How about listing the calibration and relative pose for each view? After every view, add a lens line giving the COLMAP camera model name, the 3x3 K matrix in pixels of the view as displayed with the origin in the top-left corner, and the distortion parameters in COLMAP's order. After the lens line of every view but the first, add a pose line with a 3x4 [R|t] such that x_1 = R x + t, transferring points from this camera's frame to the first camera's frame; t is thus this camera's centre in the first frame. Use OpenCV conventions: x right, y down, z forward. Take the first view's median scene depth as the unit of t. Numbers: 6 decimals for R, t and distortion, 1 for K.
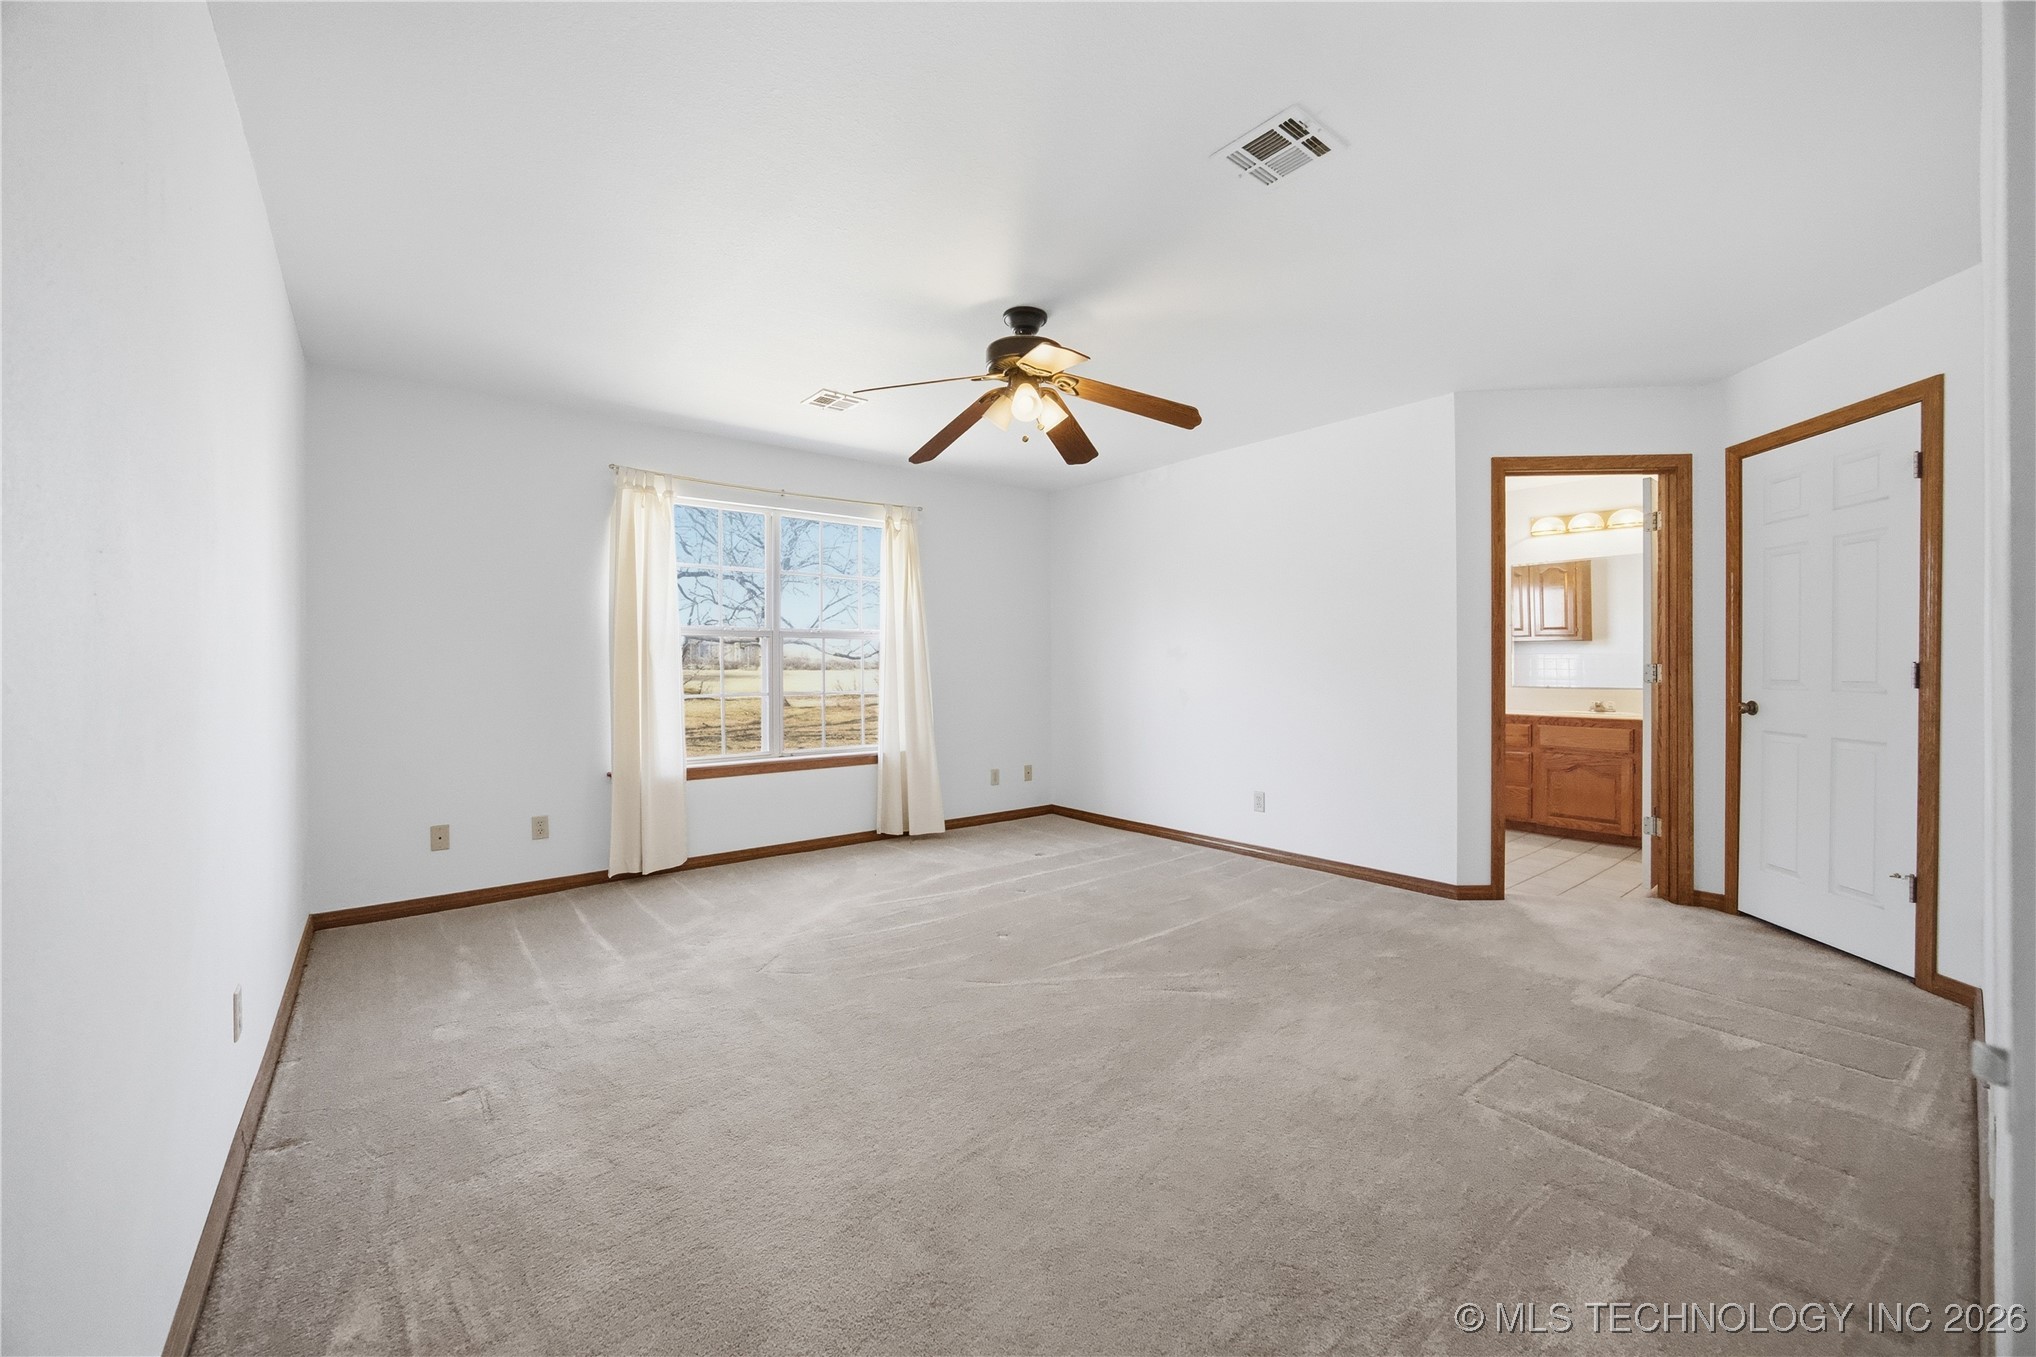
lens RADIAL K [[789.6, 0, 1022.7], [0, 789.6, 671.7], [0, 0, 1]] dist [-0.030886, 0.009360]
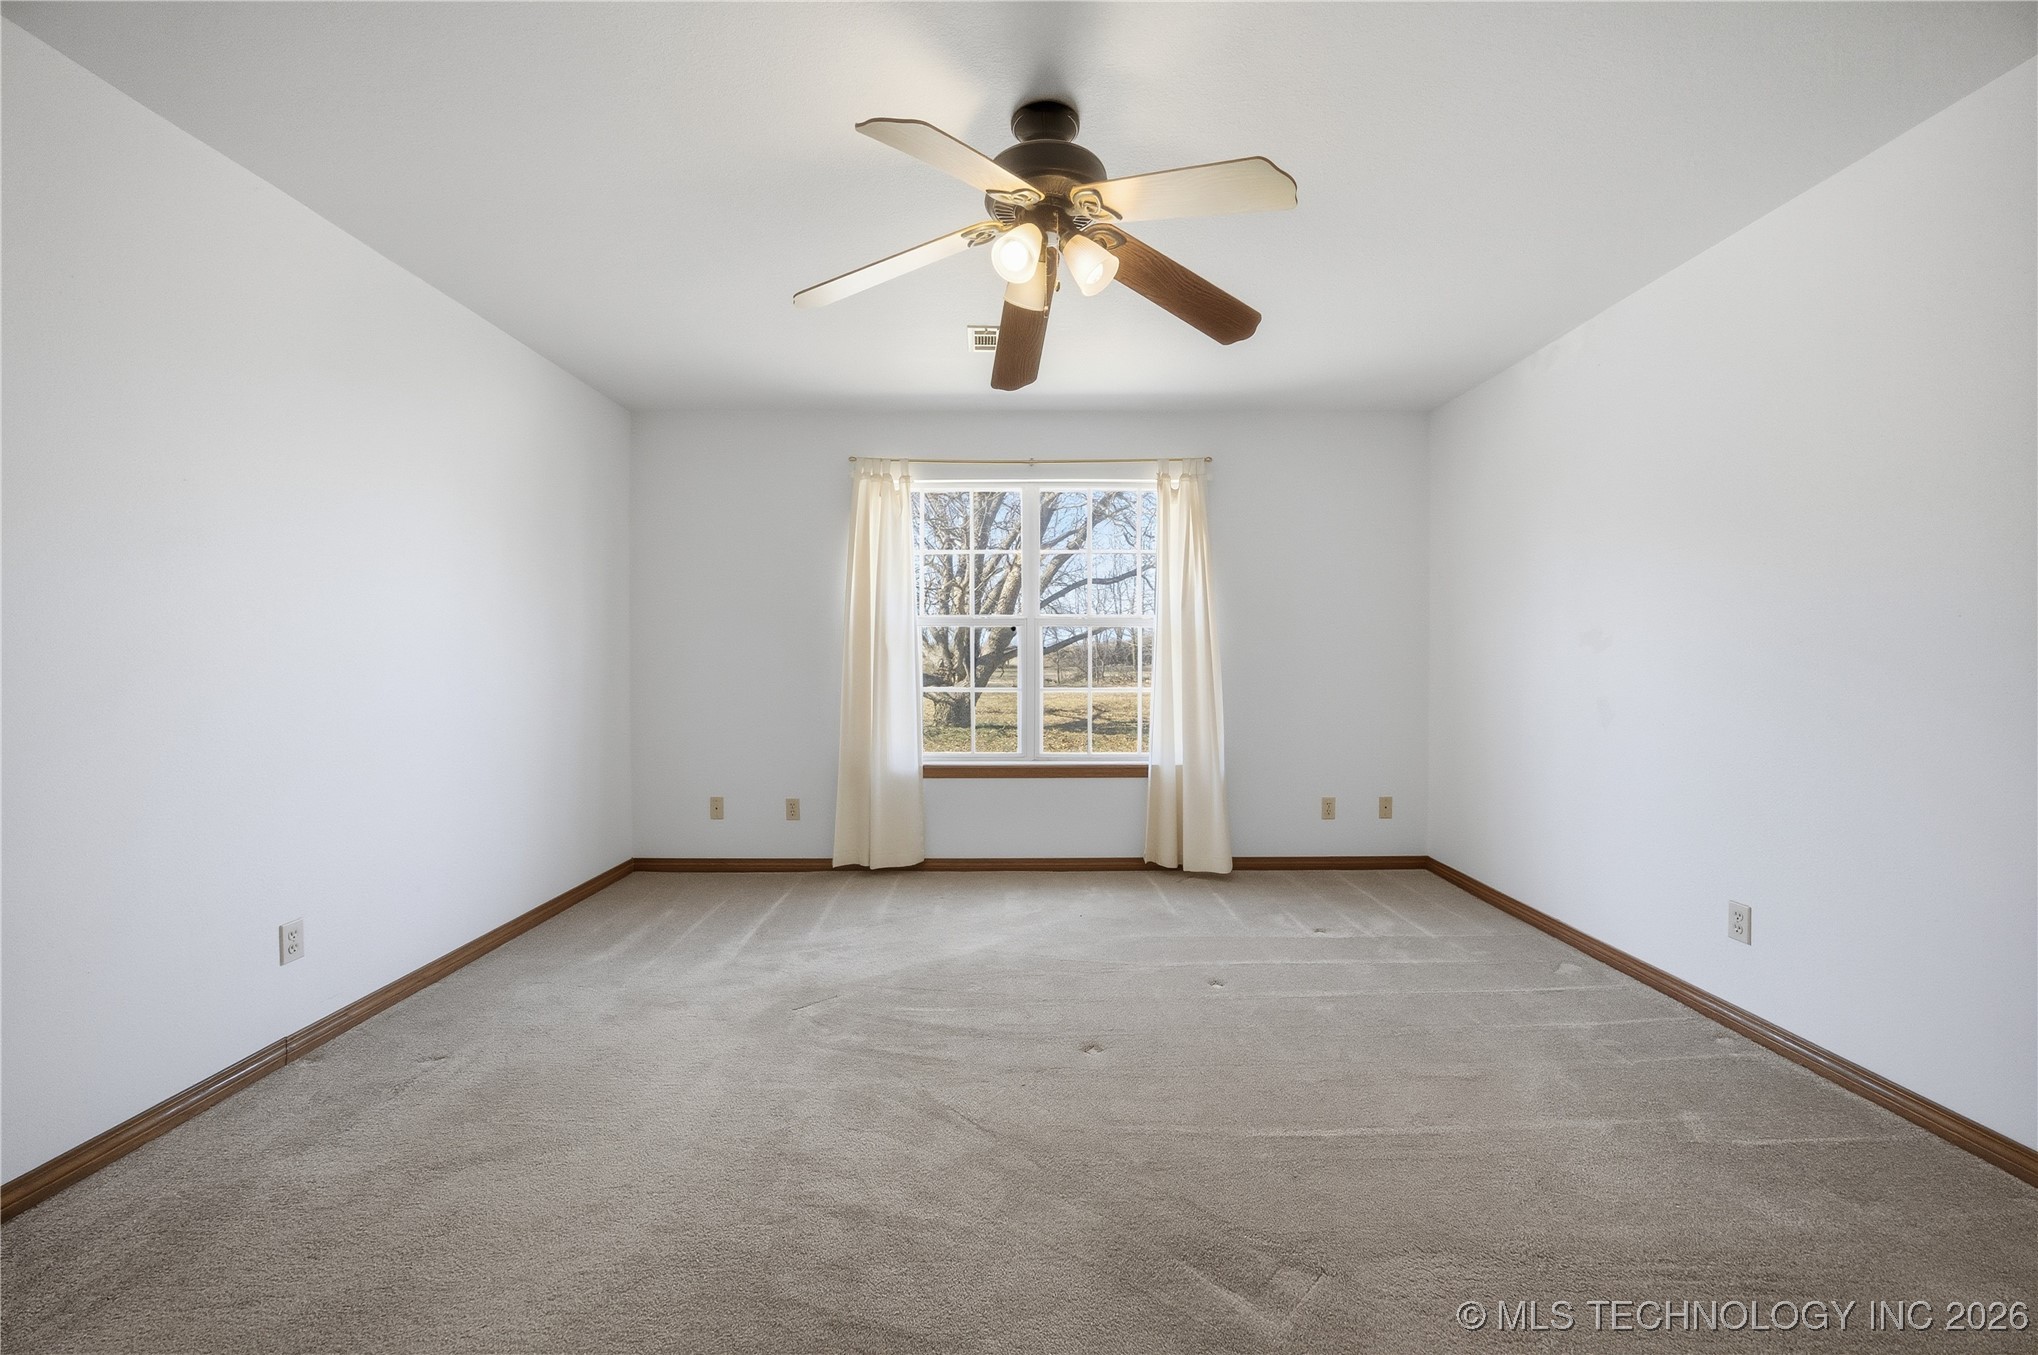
lens RADIAL K [[790.4, 0, 1023.7], [0, 790.4, 670.7], [0, 0, 1]] dist [-0.030886, 0.009360]
pose [[0.782759, 0.011997, -0.622209, 0.246094], [-0.008234, 0.999926, 0.008922, -0.000784], [0.622270, -0.001860, 0.782800, 0.299167]]
